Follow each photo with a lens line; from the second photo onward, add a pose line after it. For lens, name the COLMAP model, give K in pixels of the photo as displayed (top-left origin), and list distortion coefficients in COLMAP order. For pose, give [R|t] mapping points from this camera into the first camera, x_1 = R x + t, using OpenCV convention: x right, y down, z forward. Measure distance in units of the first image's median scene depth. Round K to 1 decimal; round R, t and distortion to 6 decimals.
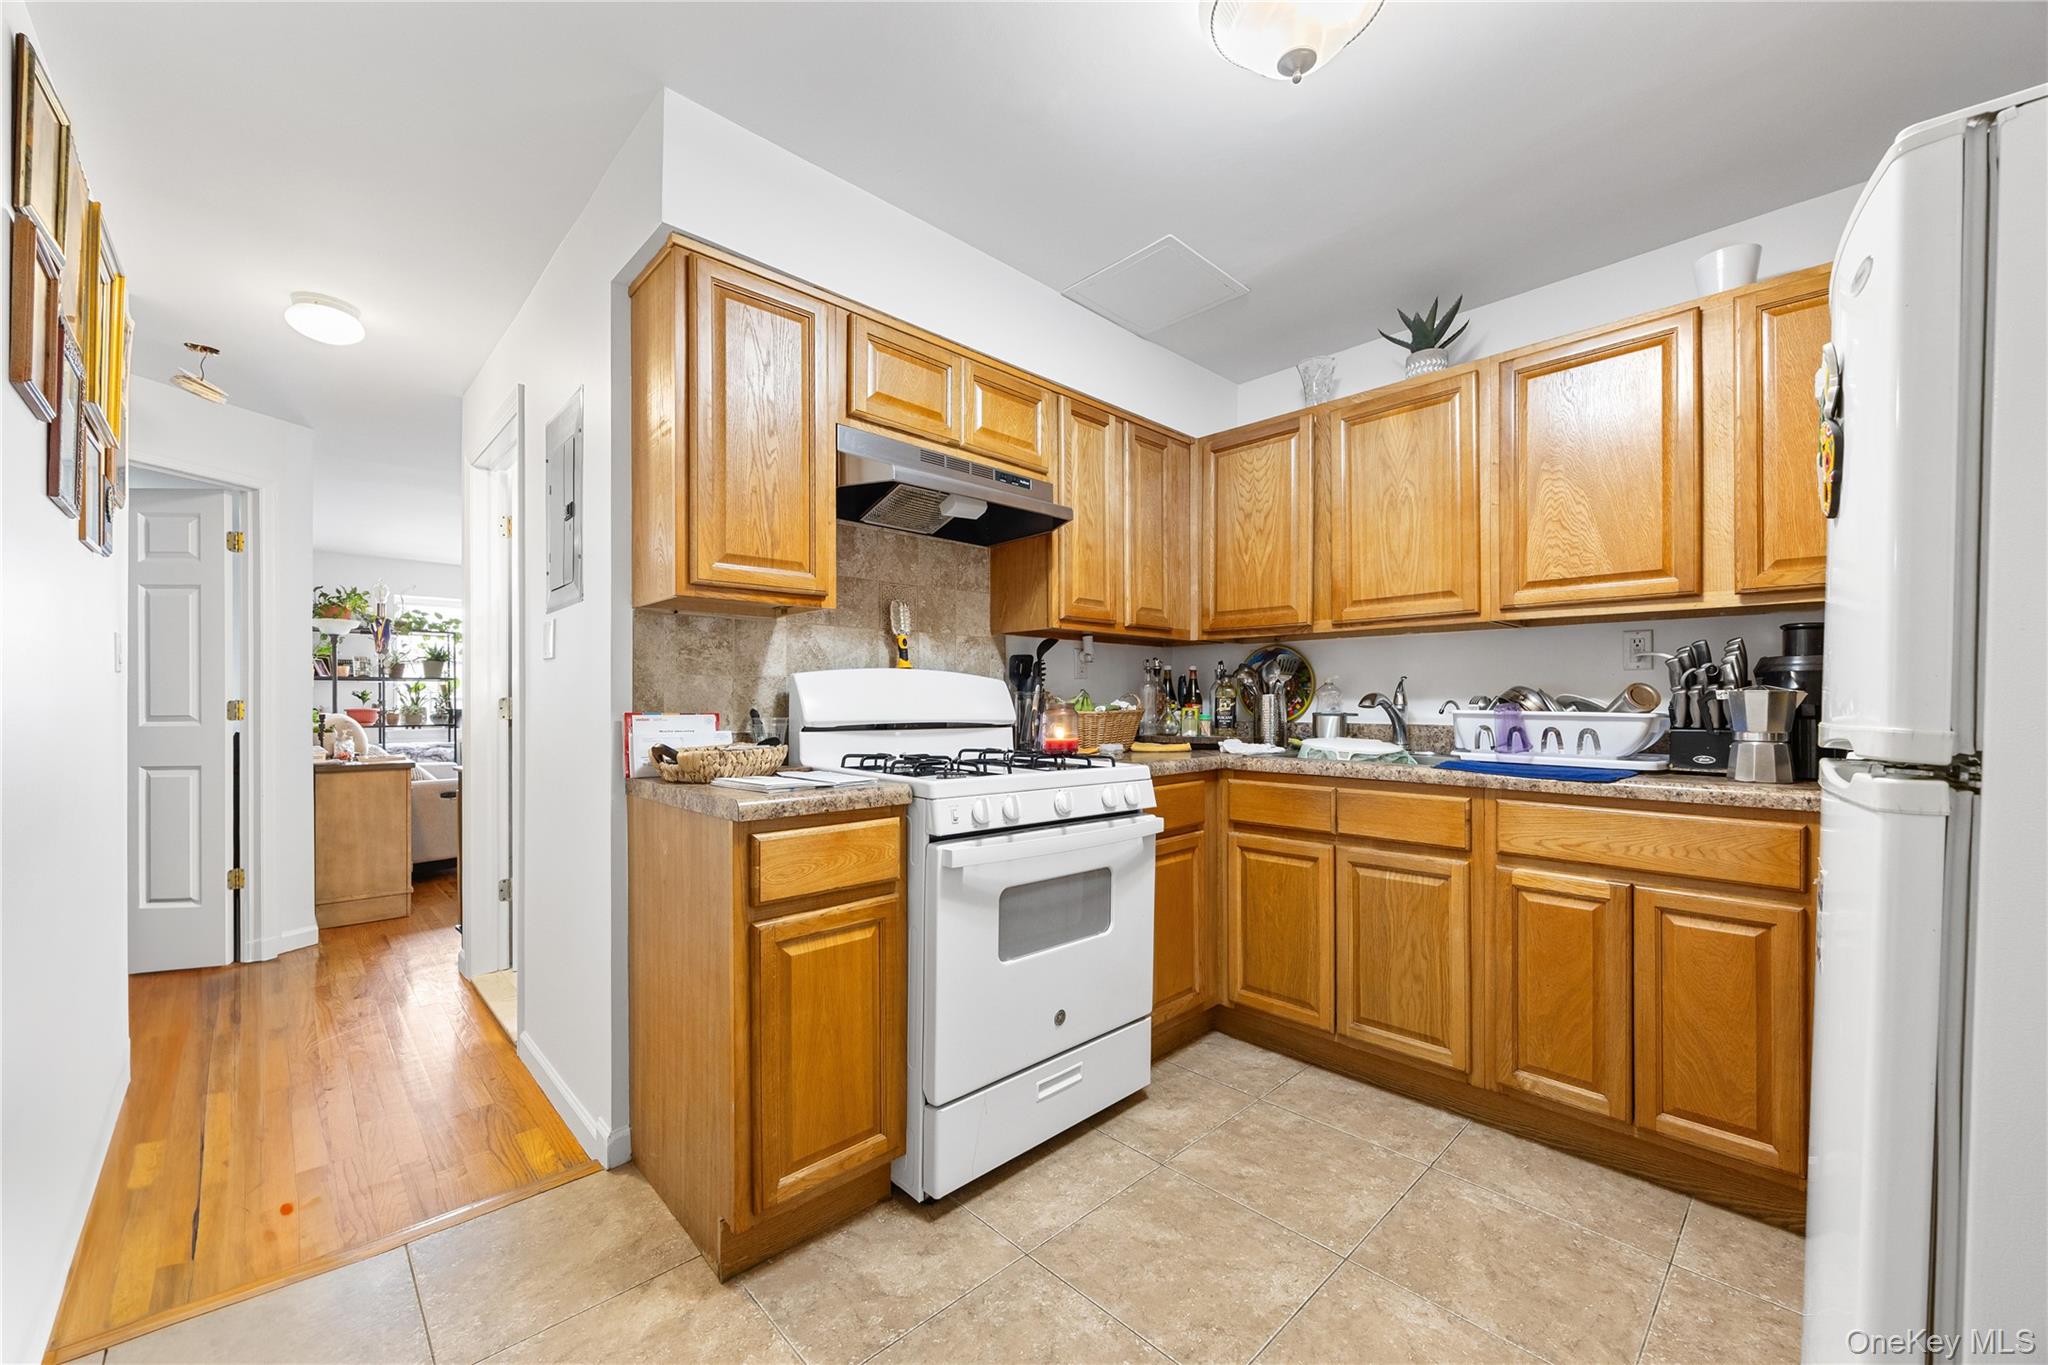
lens RADIAL K [[778.8, 0, 1026.1], [0, 778.8, 694.8], [0, 0, 1]] dist [-0.002515, 0.001046]
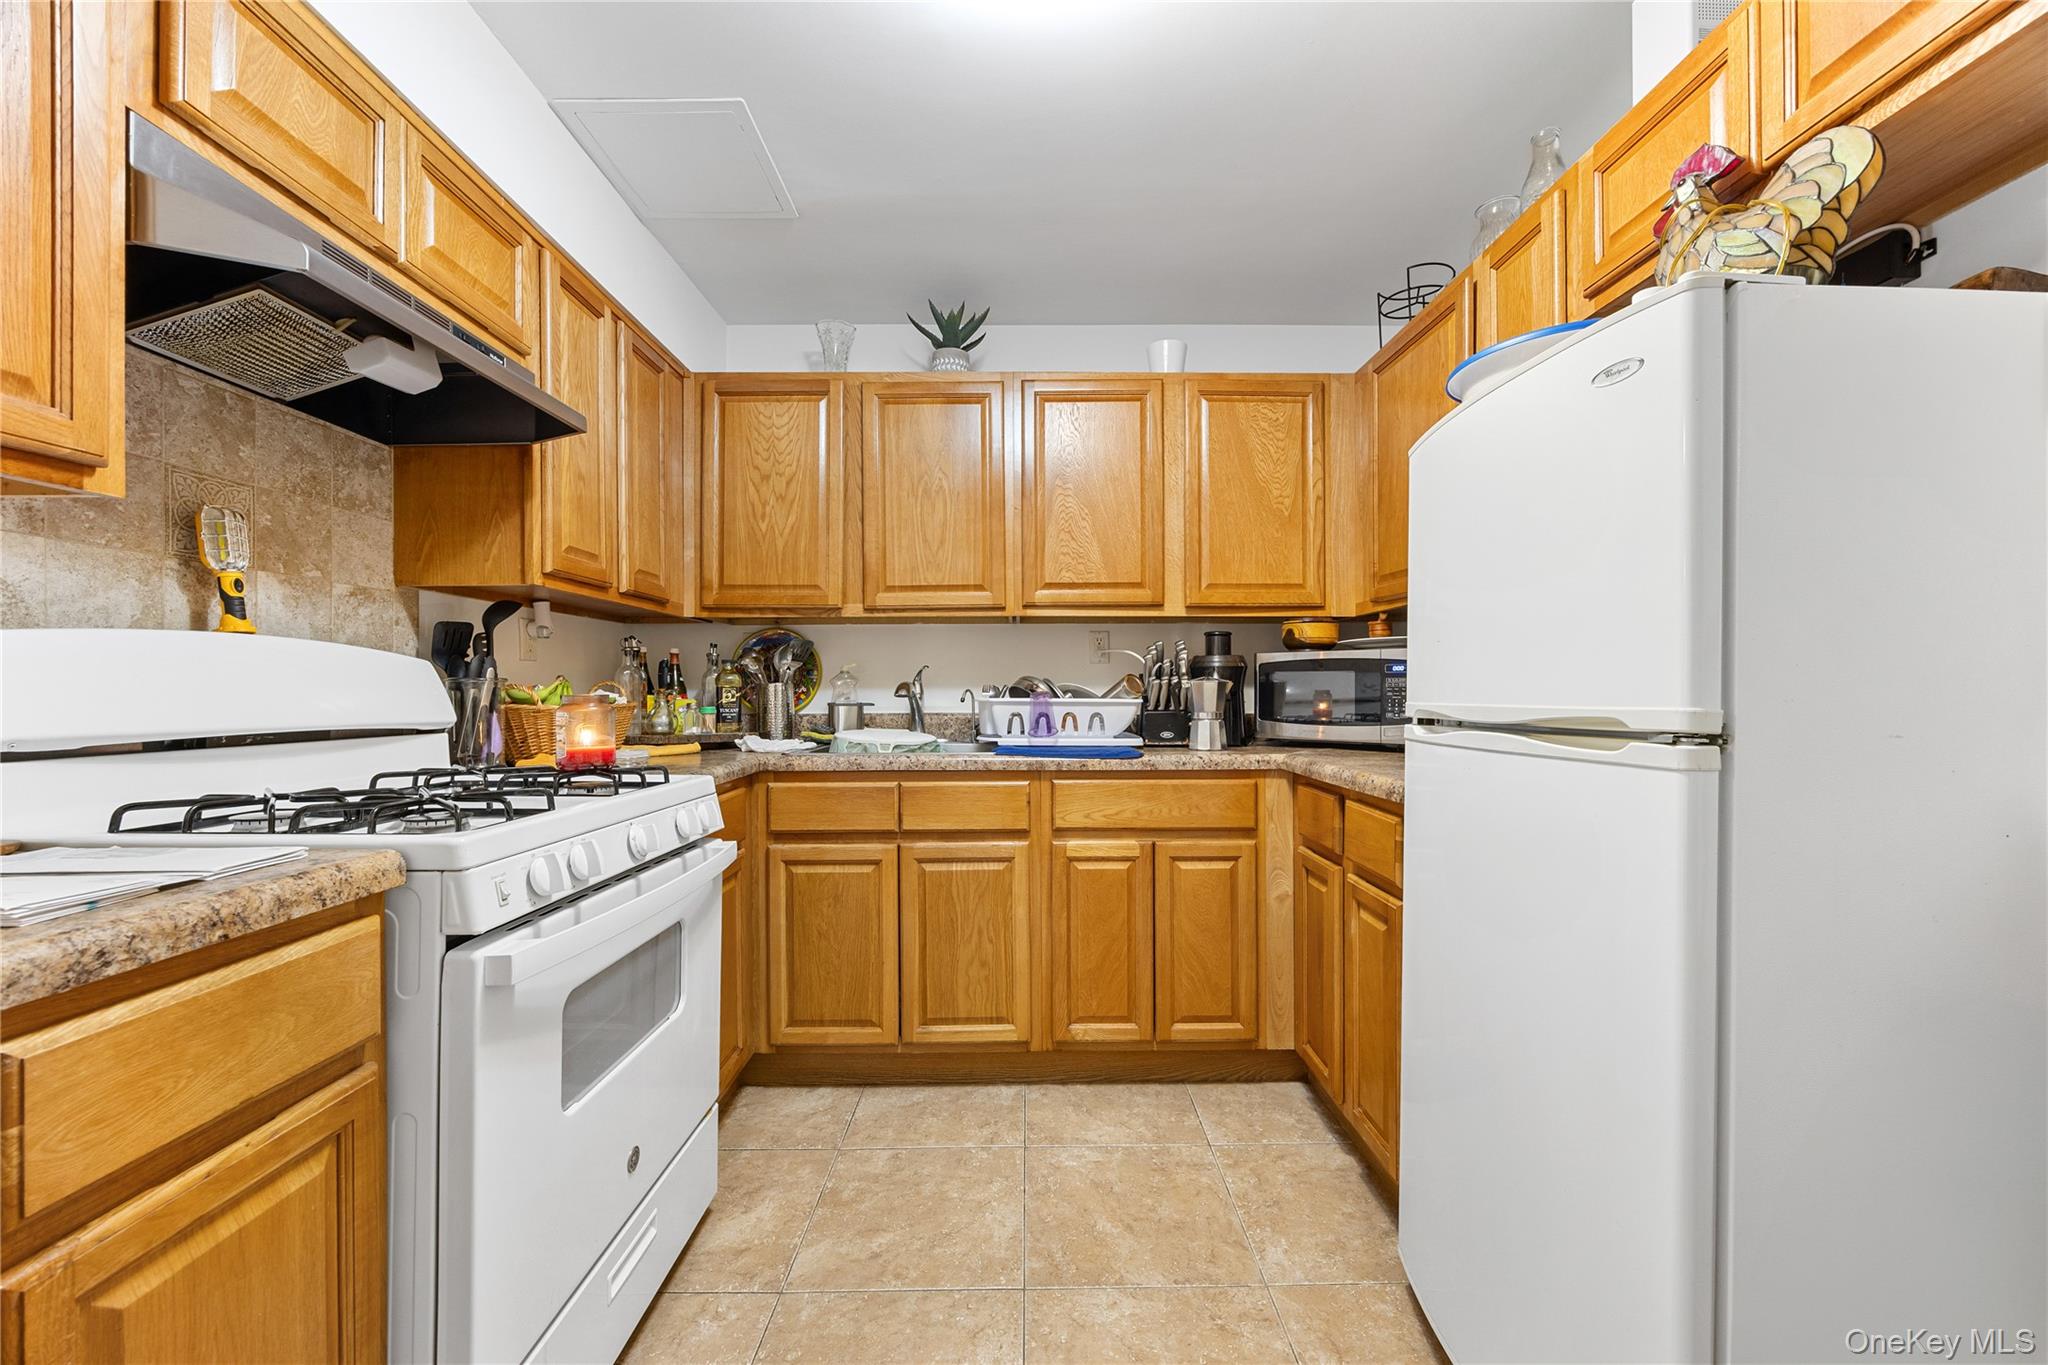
lens RADIAL K [[778.8, 0, 1035.7], [0, 778.8, 681.5], [0, 0, 1]] dist [-0.002515, 0.001046]
pose [[0.690504, 0.003870, 0.723318, -0.183322], [-0.001519, 0.999991, -0.003900, 0.001110], [-0.723327, 0.001594, 0.690504, 0.248604]]
